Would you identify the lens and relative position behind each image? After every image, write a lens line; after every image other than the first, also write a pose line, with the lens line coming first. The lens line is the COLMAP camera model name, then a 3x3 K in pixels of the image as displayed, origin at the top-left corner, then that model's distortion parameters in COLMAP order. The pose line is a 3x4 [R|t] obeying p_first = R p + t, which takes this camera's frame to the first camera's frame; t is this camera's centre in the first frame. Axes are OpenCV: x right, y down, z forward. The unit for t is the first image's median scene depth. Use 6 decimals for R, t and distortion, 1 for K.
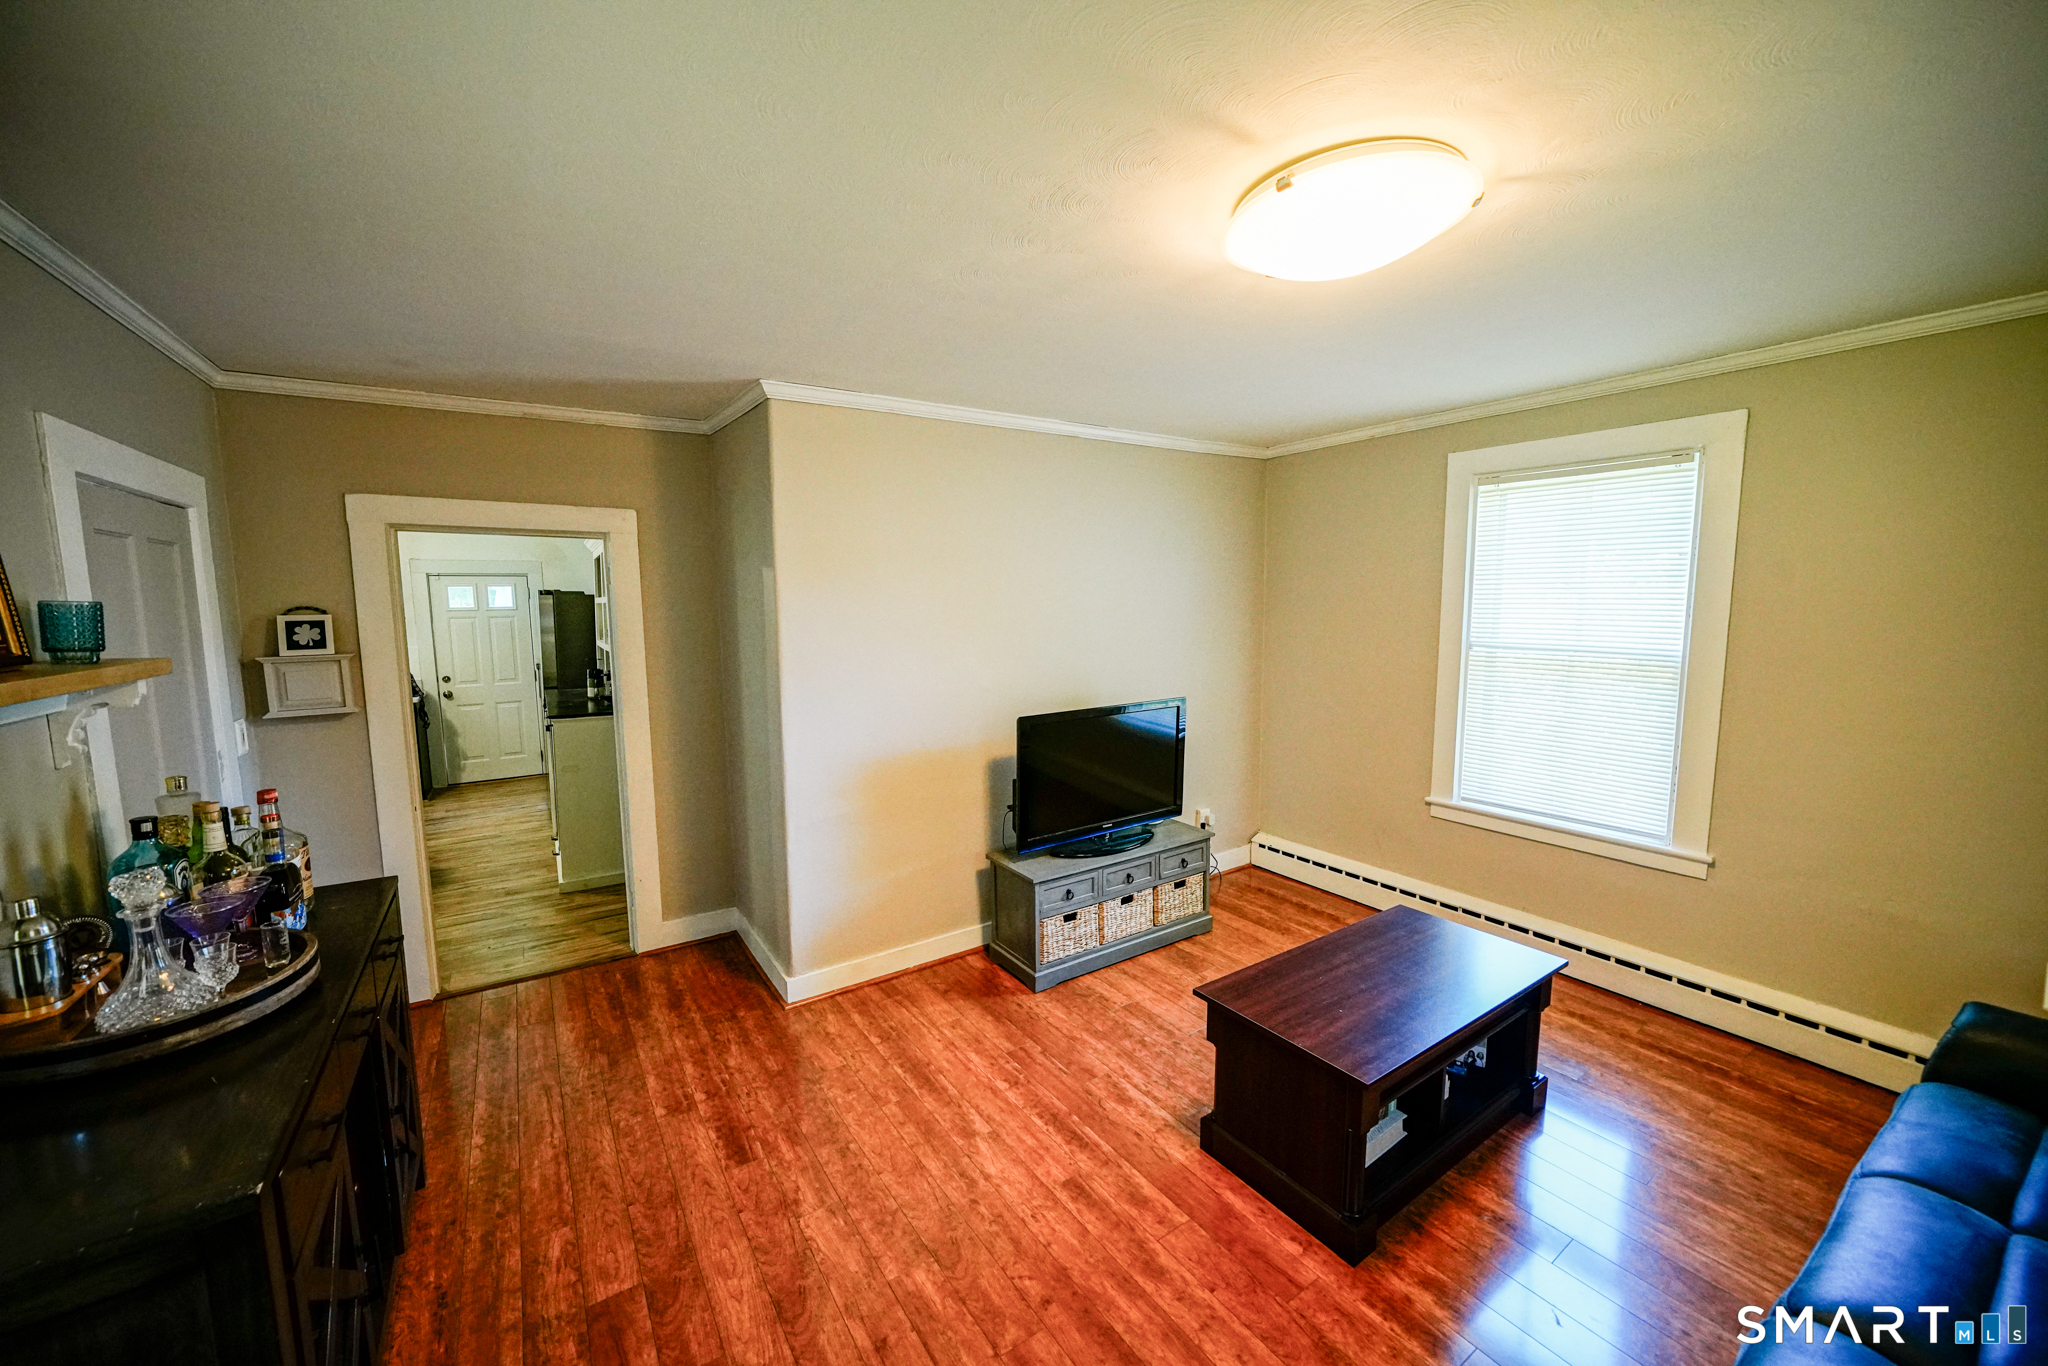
lens RADIAL K [[765.9, 0, 1024.0], [0, 765.9, 683.0], [0, 0, 1]] dist [-0.000990, -0.000102]
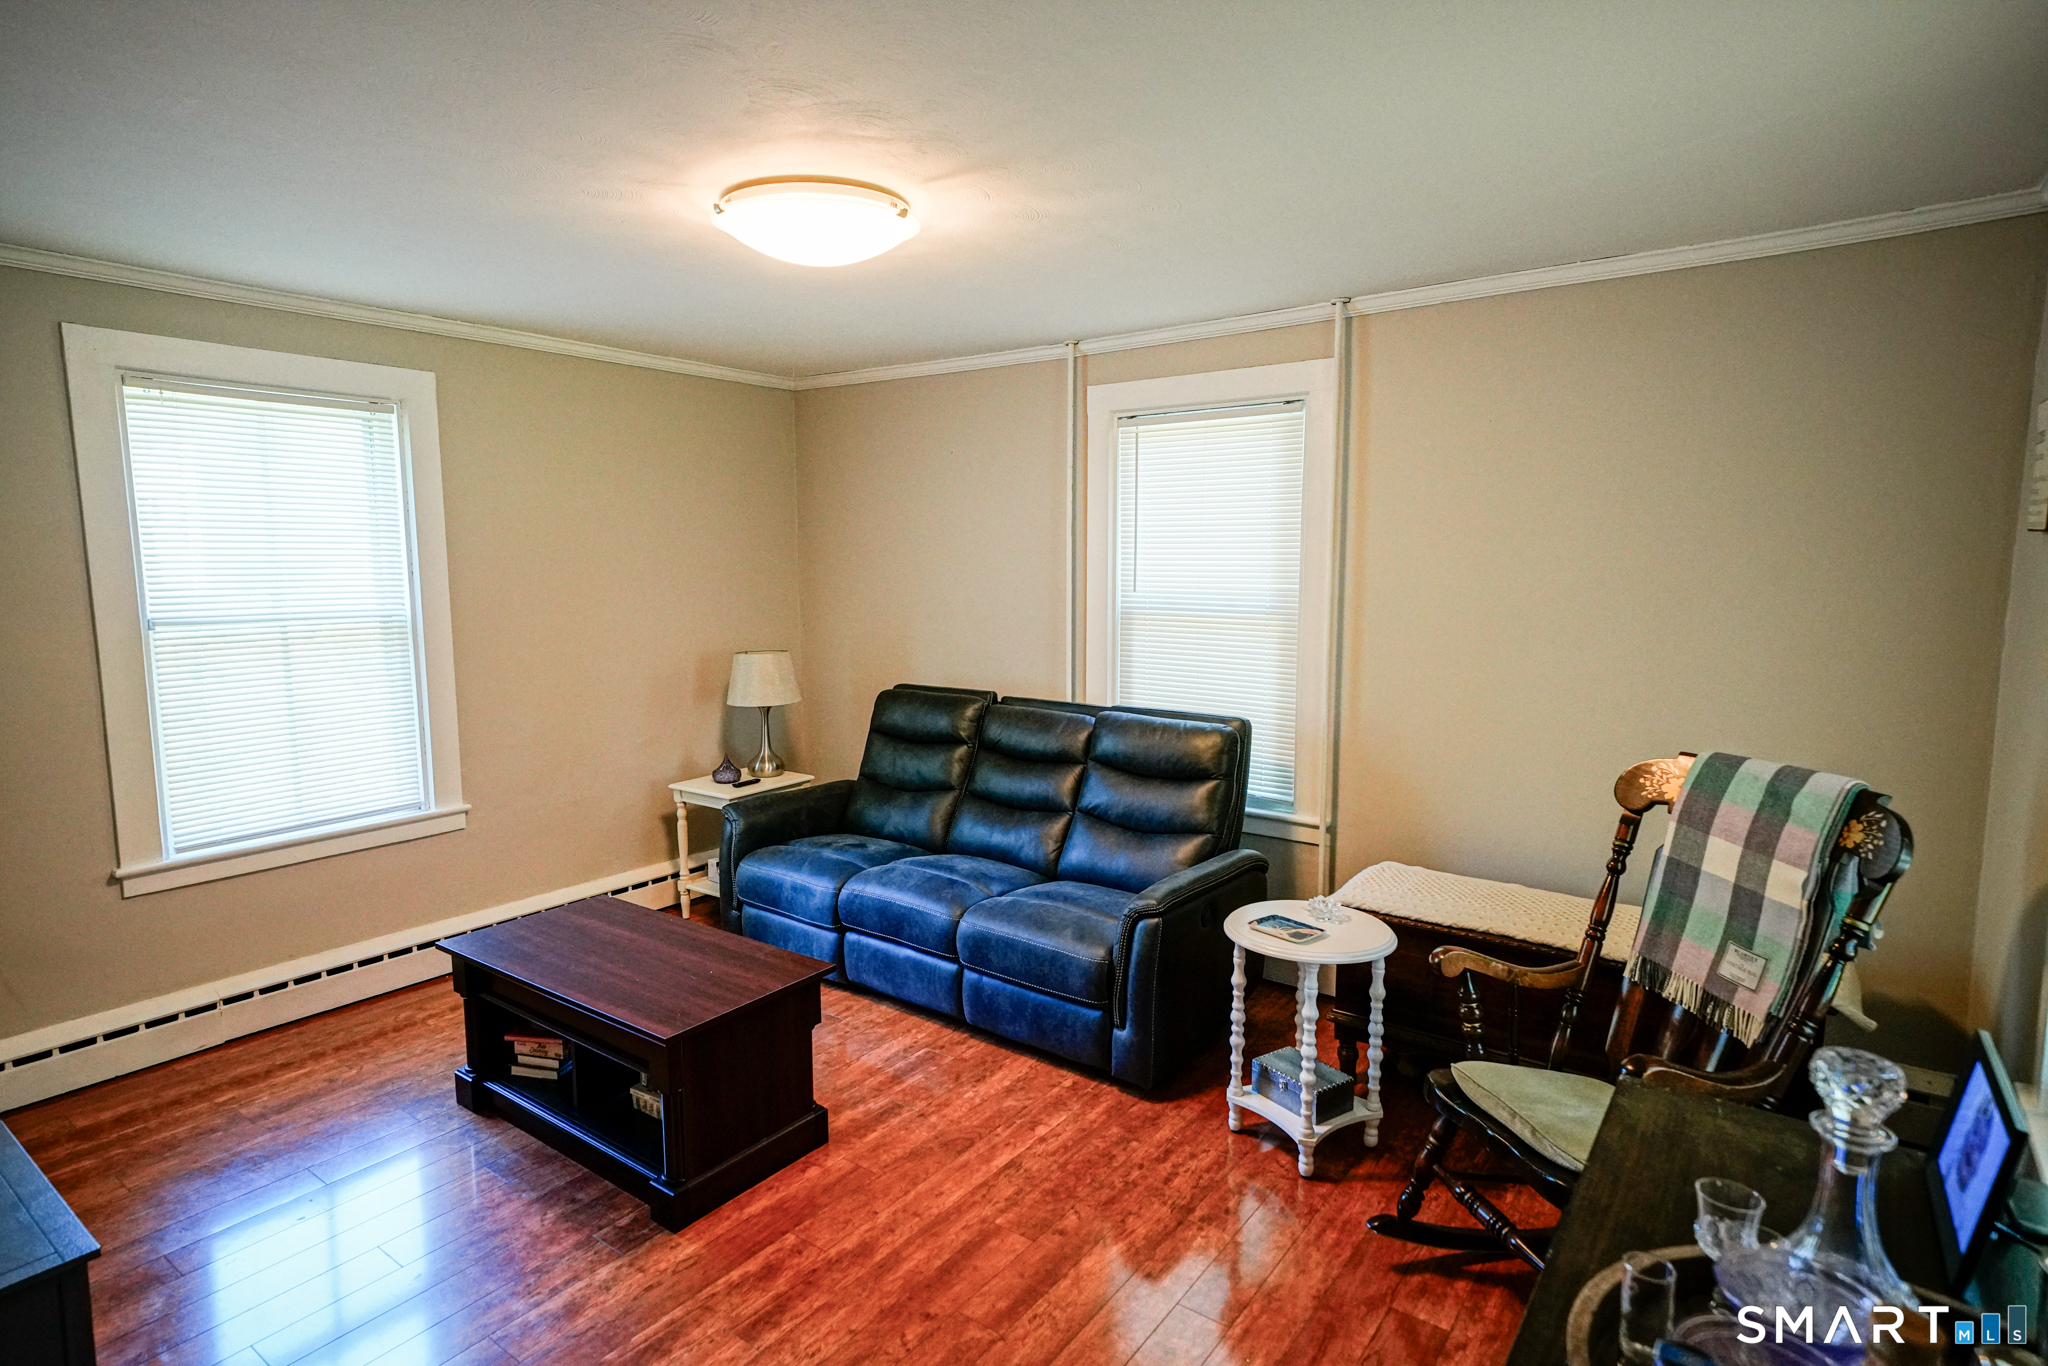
lens RADIAL K [[1061.7, 0, 1024.0], [0, 1061.7, 683.0], [0, 0, 1]] dist [0.001101, 0.000230]
pose [[-0.337138, -0.103291, 0.935772, -0.925812], [0.111317, 0.982617, 0.148567, -0.086460], [-0.934851, 0.154255, -0.319780, 0.985317]]
